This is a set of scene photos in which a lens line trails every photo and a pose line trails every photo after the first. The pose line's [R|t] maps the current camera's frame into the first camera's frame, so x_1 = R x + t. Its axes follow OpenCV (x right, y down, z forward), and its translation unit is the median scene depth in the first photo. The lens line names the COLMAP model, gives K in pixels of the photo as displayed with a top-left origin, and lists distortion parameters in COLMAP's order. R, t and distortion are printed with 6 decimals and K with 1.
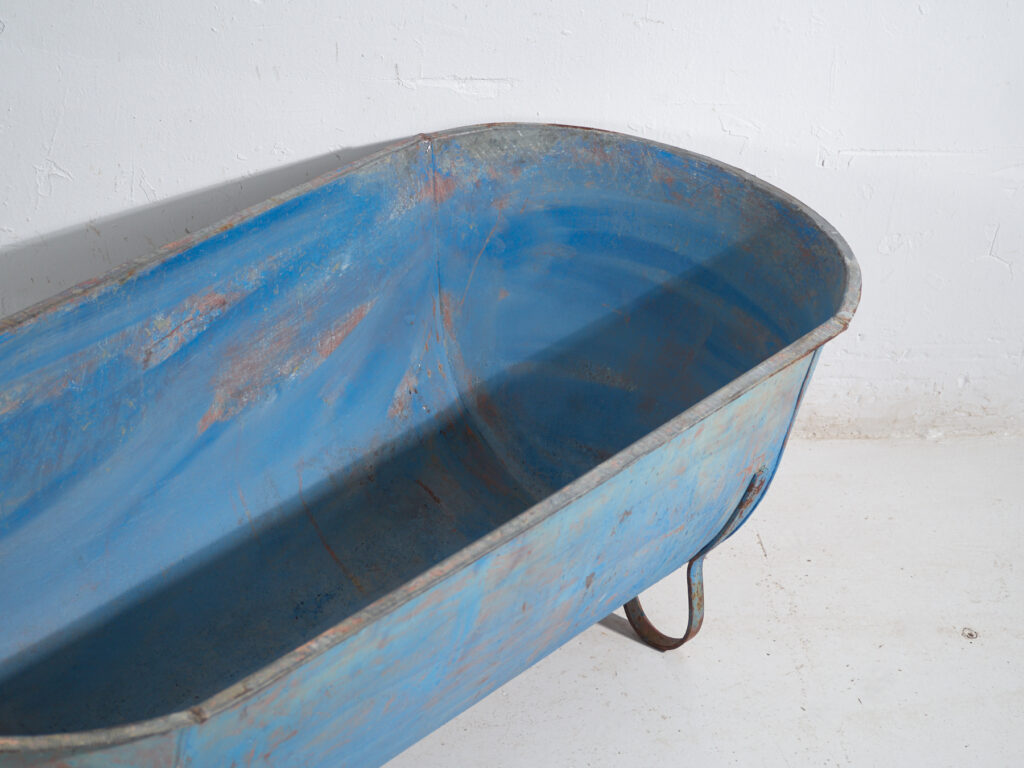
lens RADIAL K [[3065.7, 0, 514.2], [0, 3065.7, 385.0], [0, 0, 1]] dist [-0.108077, 0.000000]
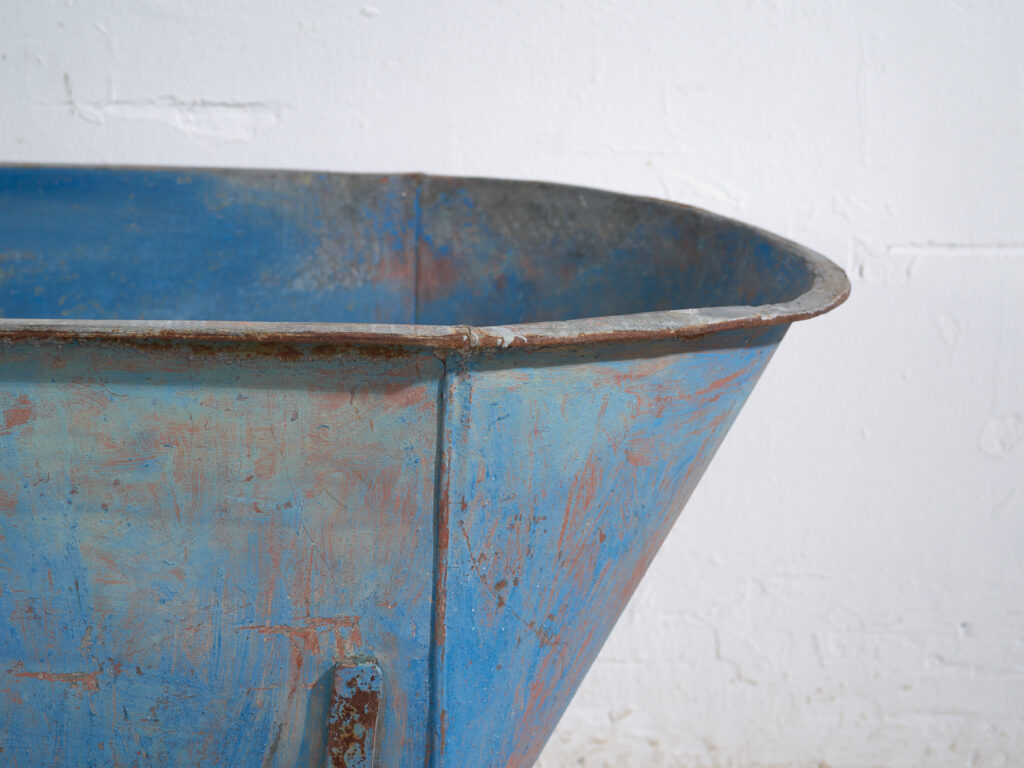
lens RADIAL K [[4046.1, 0, 509.8], [0, 4046.1, 382.6], [0, 0, 1]] dist [-0.004199, 0.000000]
pose [[0.675376, 0.068375, -0.734297, 0.538244], [-0.348934, 0.906816, -0.236495, 0.124635], [0.649702, 0.415944, 0.636300, 0.569612]]
